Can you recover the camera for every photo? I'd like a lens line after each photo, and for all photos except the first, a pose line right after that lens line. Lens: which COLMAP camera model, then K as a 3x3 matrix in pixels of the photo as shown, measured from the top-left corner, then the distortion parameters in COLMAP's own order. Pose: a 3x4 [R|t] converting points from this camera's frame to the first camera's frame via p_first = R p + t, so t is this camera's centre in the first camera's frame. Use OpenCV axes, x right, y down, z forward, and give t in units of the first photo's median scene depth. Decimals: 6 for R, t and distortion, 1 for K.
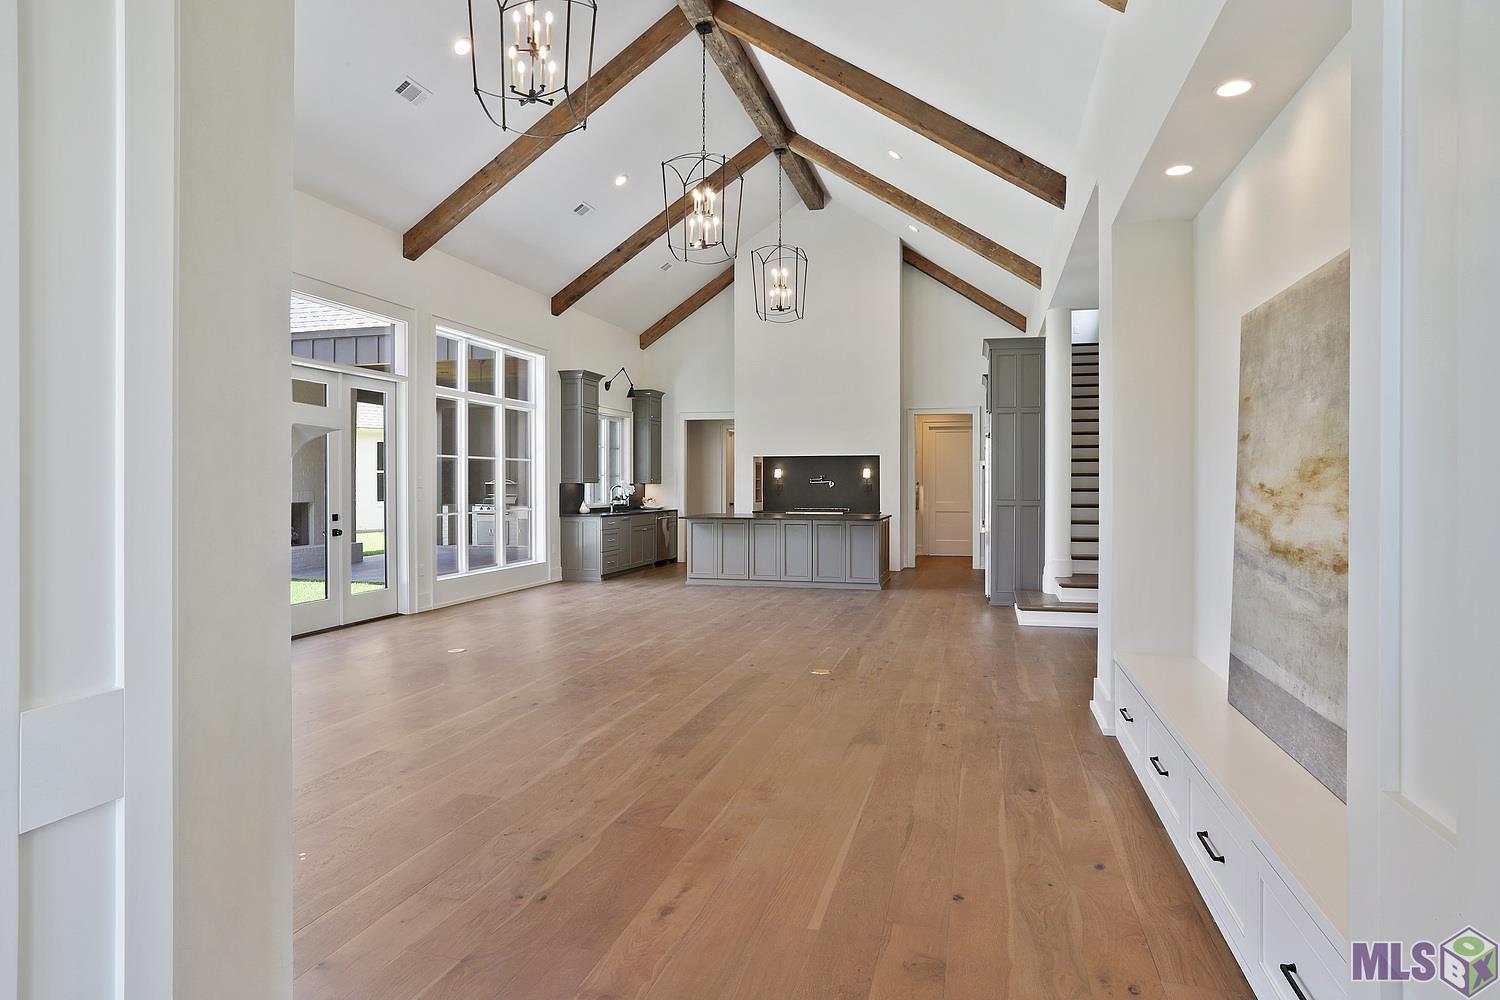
lens RADIAL K [[876.3, 0, 750.0], [0, 876.3, 500.0], [0, 0, 1]] dist [0.000919, 0.000066]
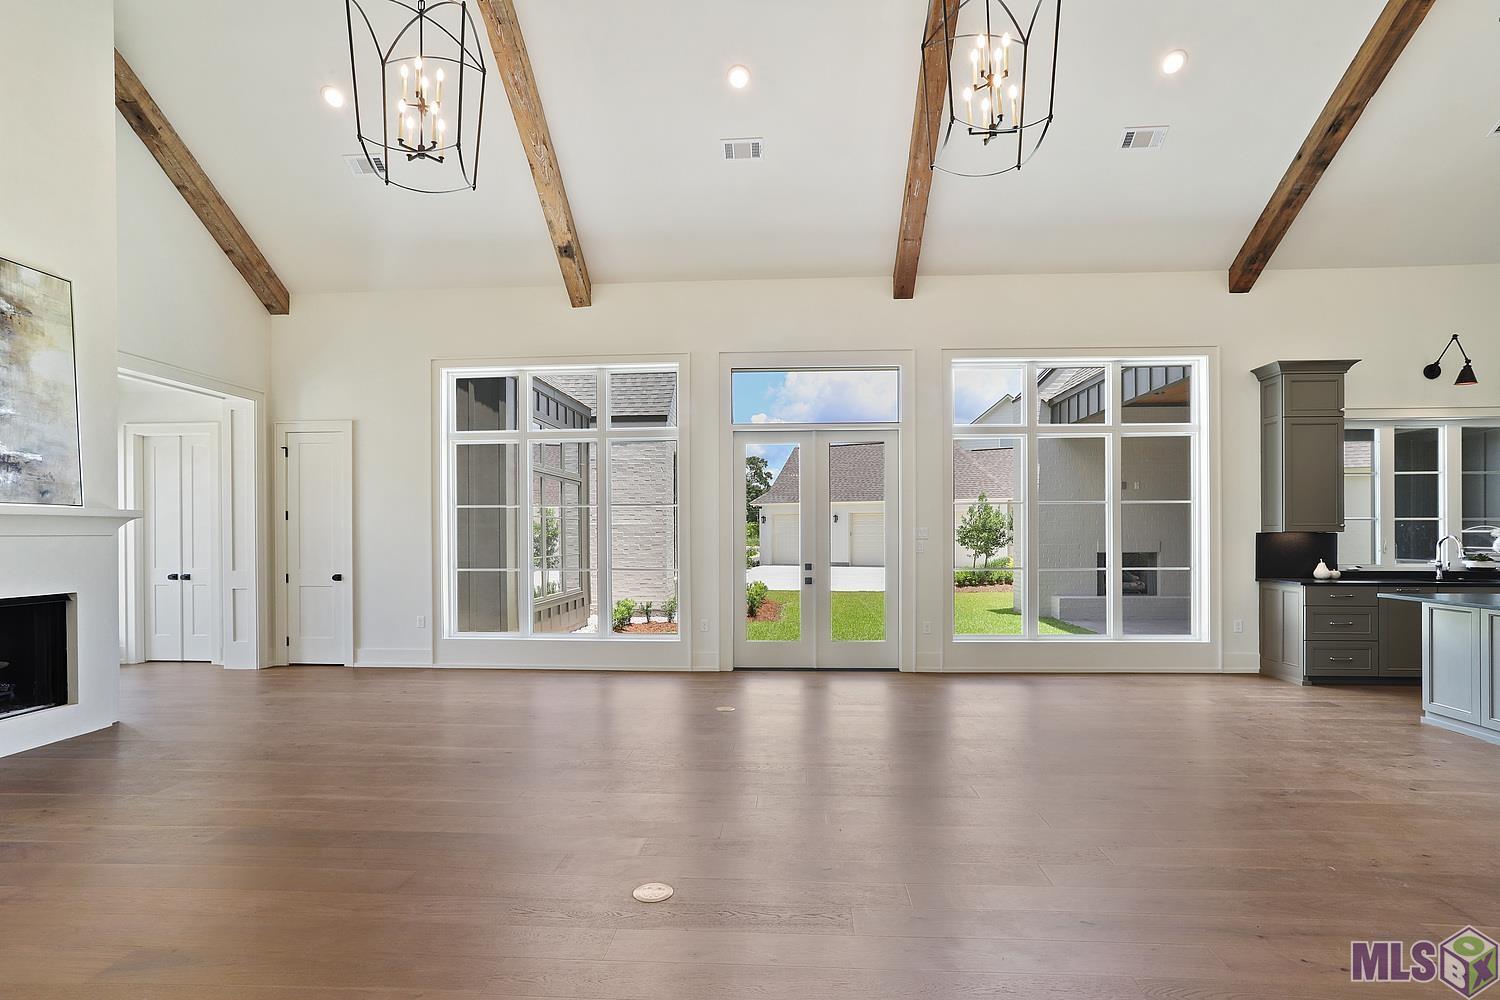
lens RADIAL K [[739.2, 0, 753.2], [0, 739.2, 535.8], [0, 0, 1]] dist [-0.025255, 0.000092]
pose [[0.188912, -0.003793, -0.981987, 0.231937], [-0.014182, 0.999878, -0.006590, -0.006263], [0.981892, 0.015171, 0.188836, 0.433821]]
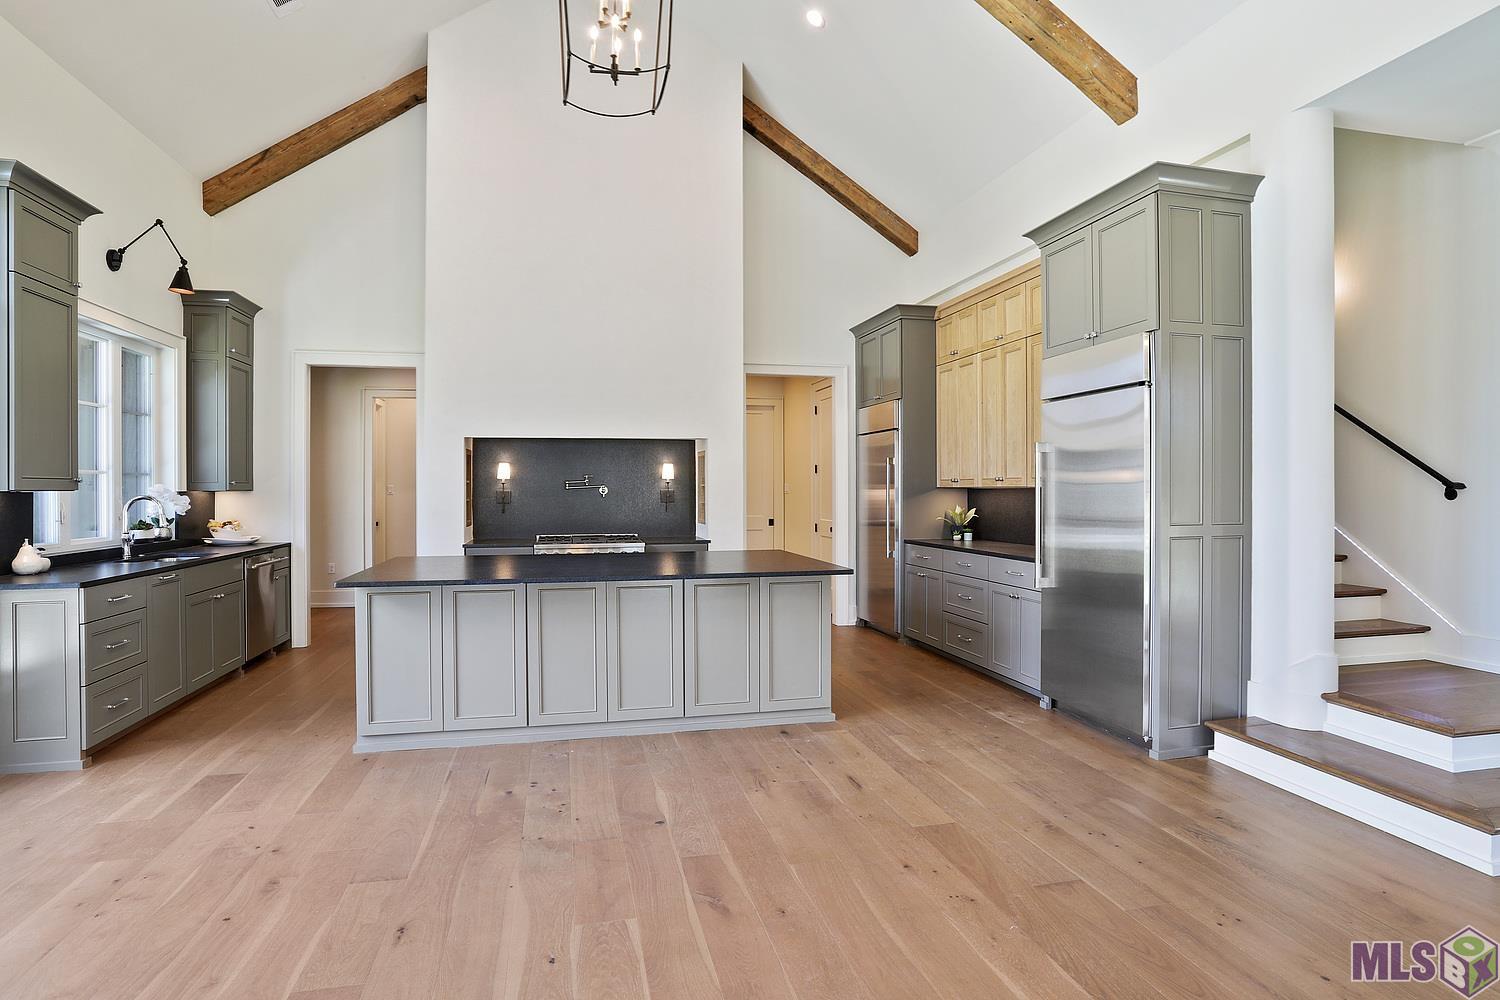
lens RADIAL K [[822.4, 0, 755.9], [0, 822.4, 491.2], [0, 0, 1]] dist [-0.080118, 0.052504]
pose [[0.881636, -0.004117, 0.471912, -0.070050], [0.012086, 0.999831, -0.013856, -0.009465], [-0.471775, 0.017920, 0.881537, 0.504641]]
